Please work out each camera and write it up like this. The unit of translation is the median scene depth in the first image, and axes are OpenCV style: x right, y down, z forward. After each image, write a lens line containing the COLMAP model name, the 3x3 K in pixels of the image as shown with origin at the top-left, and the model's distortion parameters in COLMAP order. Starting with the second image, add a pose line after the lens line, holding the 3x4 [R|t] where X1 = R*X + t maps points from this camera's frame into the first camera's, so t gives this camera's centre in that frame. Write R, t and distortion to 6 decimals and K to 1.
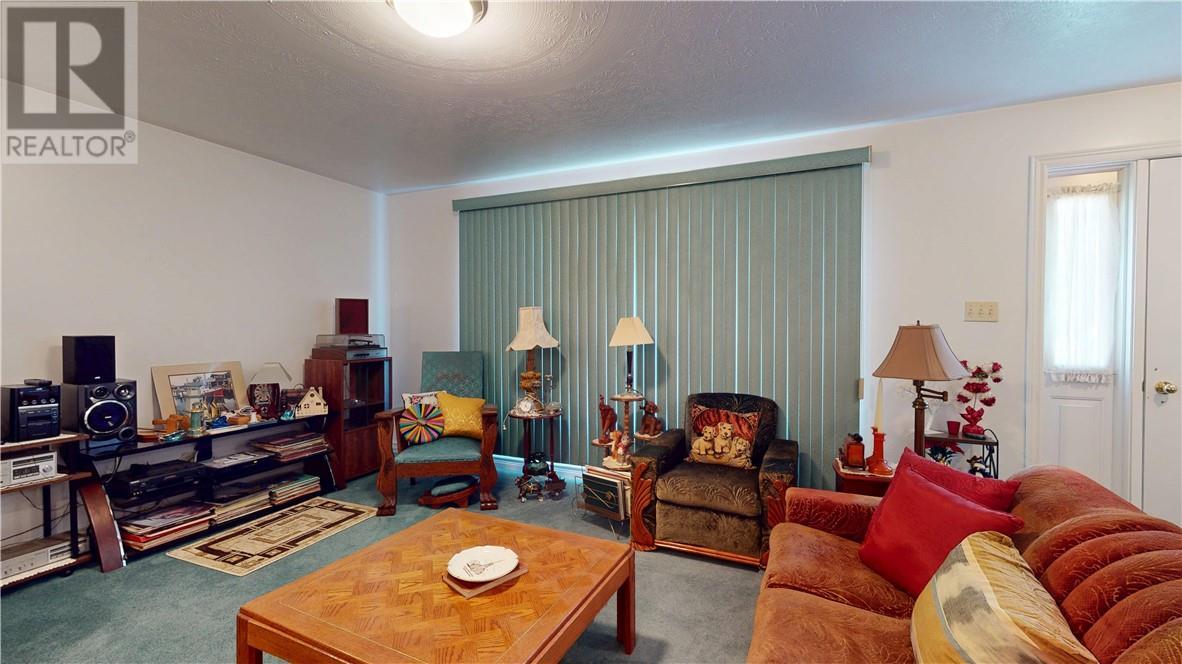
lens RADIAL K [[471.2, 0, 589.2], [0, 471.2, 329.7], [0, 0, 1]] dist [0.003675, 0.000673]
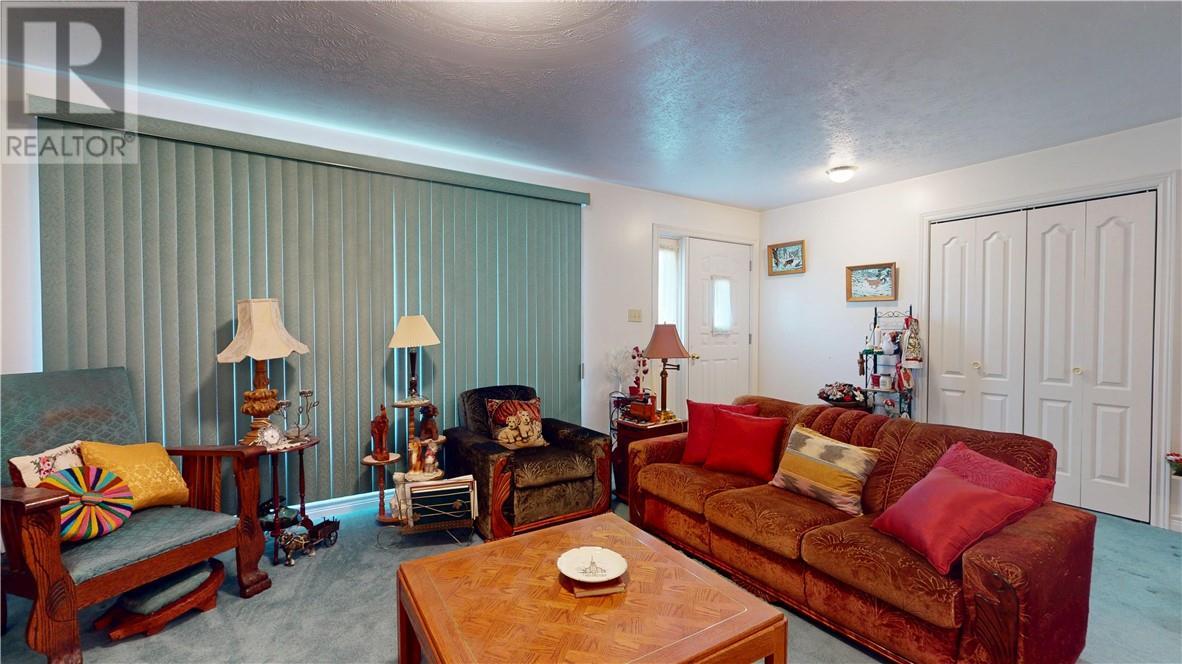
lens RADIAL K [[471.2, 0, 586.8], [0, 471.2, 329.6], [0, 0, 1]] dist [0.003675, 0.000673]
pose [[0.569299, -0.010438, 0.822065, -0.520631], [0.007779, 0.999943, 0.007310, -0.002964], [-0.822094, 0.002233, 0.569347, 0.220563]]
